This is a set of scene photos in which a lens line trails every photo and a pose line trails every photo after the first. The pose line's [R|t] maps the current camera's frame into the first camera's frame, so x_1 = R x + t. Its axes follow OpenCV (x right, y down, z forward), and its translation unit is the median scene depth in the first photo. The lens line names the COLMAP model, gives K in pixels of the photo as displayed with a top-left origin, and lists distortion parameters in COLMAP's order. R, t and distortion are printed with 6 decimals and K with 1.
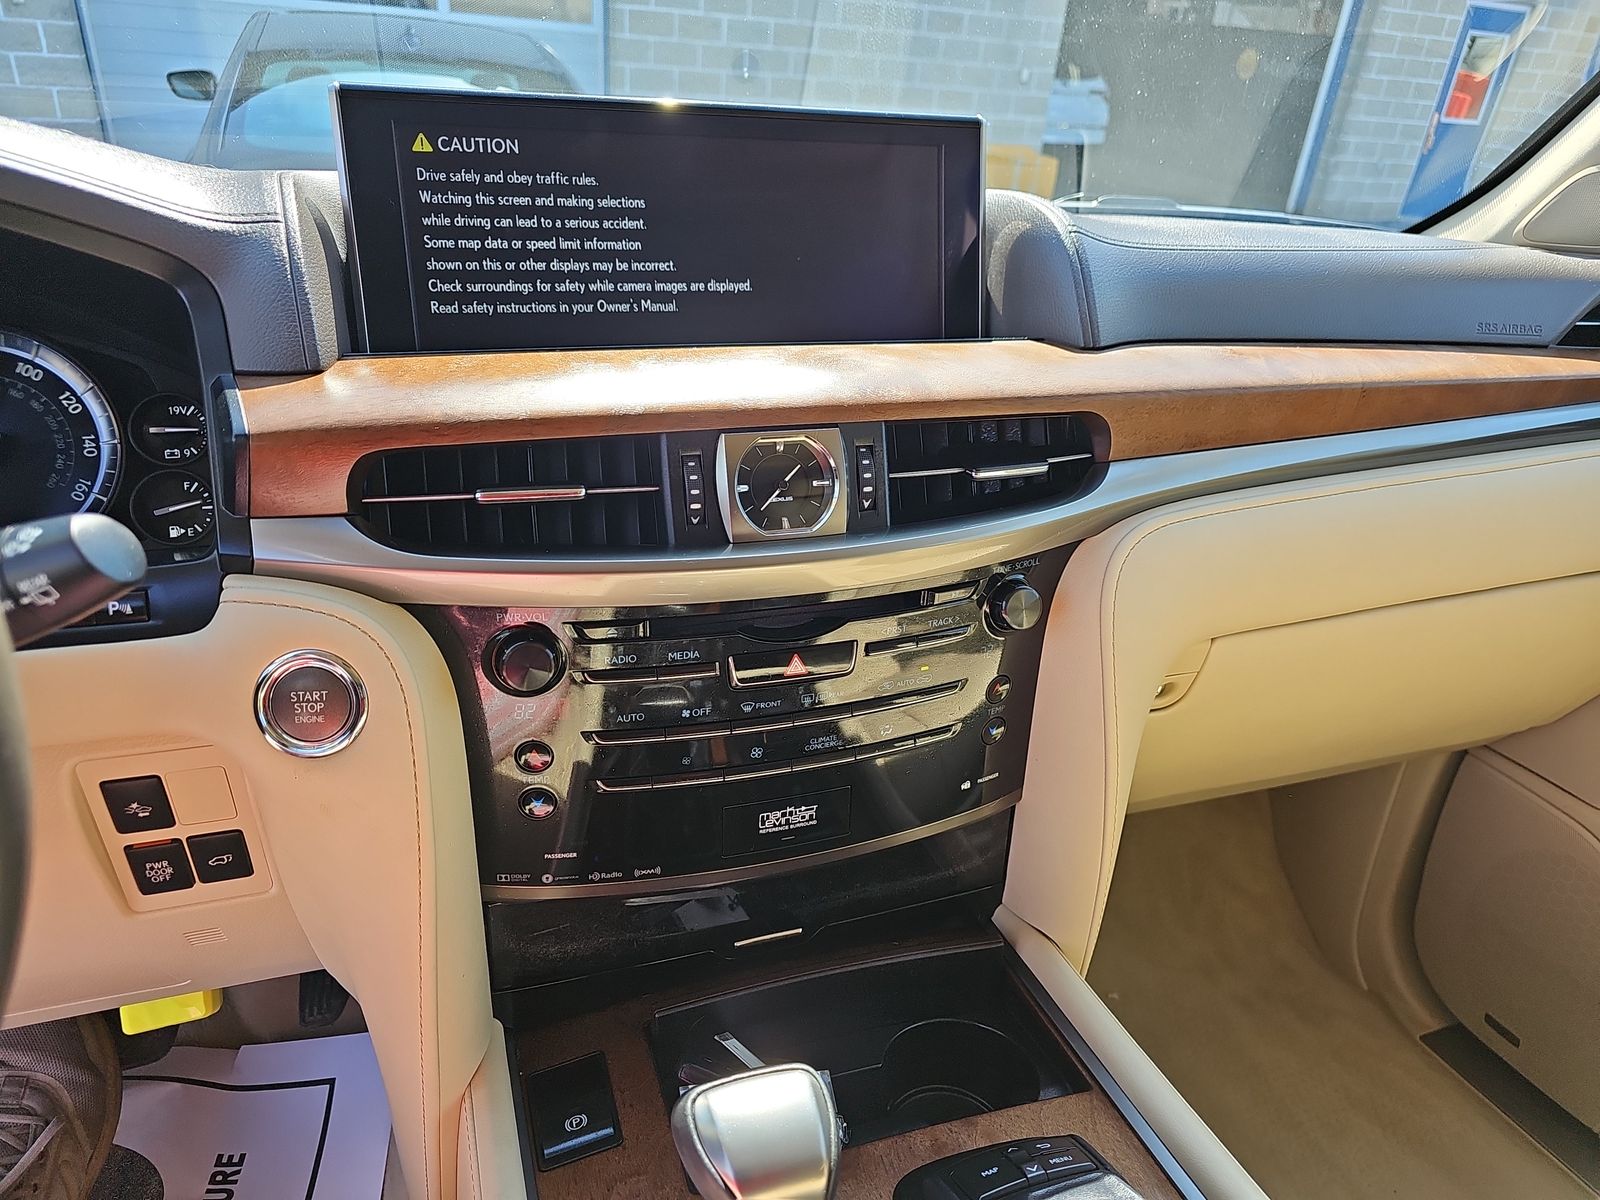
lens RADIAL K [[1043.5, 0, 816.9], [0, 1043.5, 605.4], [0, 0, 1]] dist [0.049904, -0.056075]
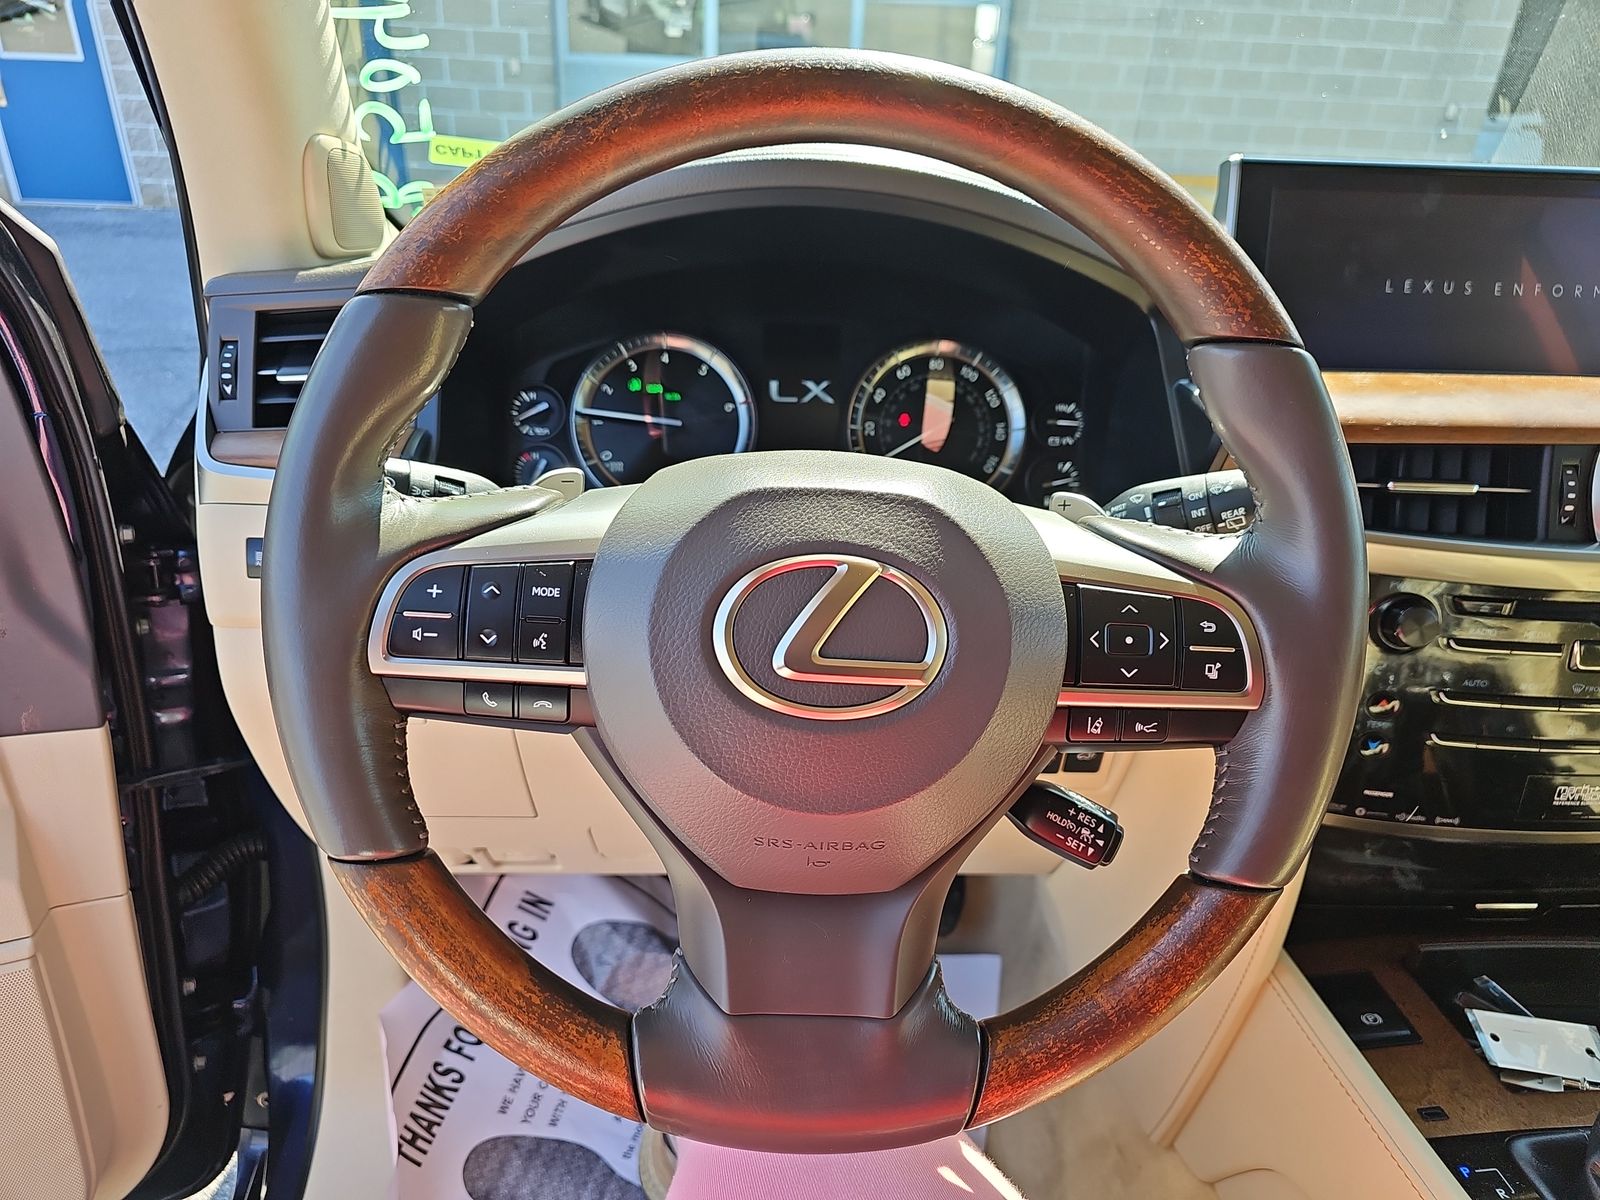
lens RADIAL K [[1064.3, 0, 800.0], [0, 1064.3, 600.0], [0, 0, 1]] dist [0.028725, -0.003981]
pose [[0.962090, 0.099191, -0.254057, -0.570992], [-0.109788, 0.993565, -0.027842, 0.123141], [0.249660, 0.054679, 0.966788, -0.342391]]
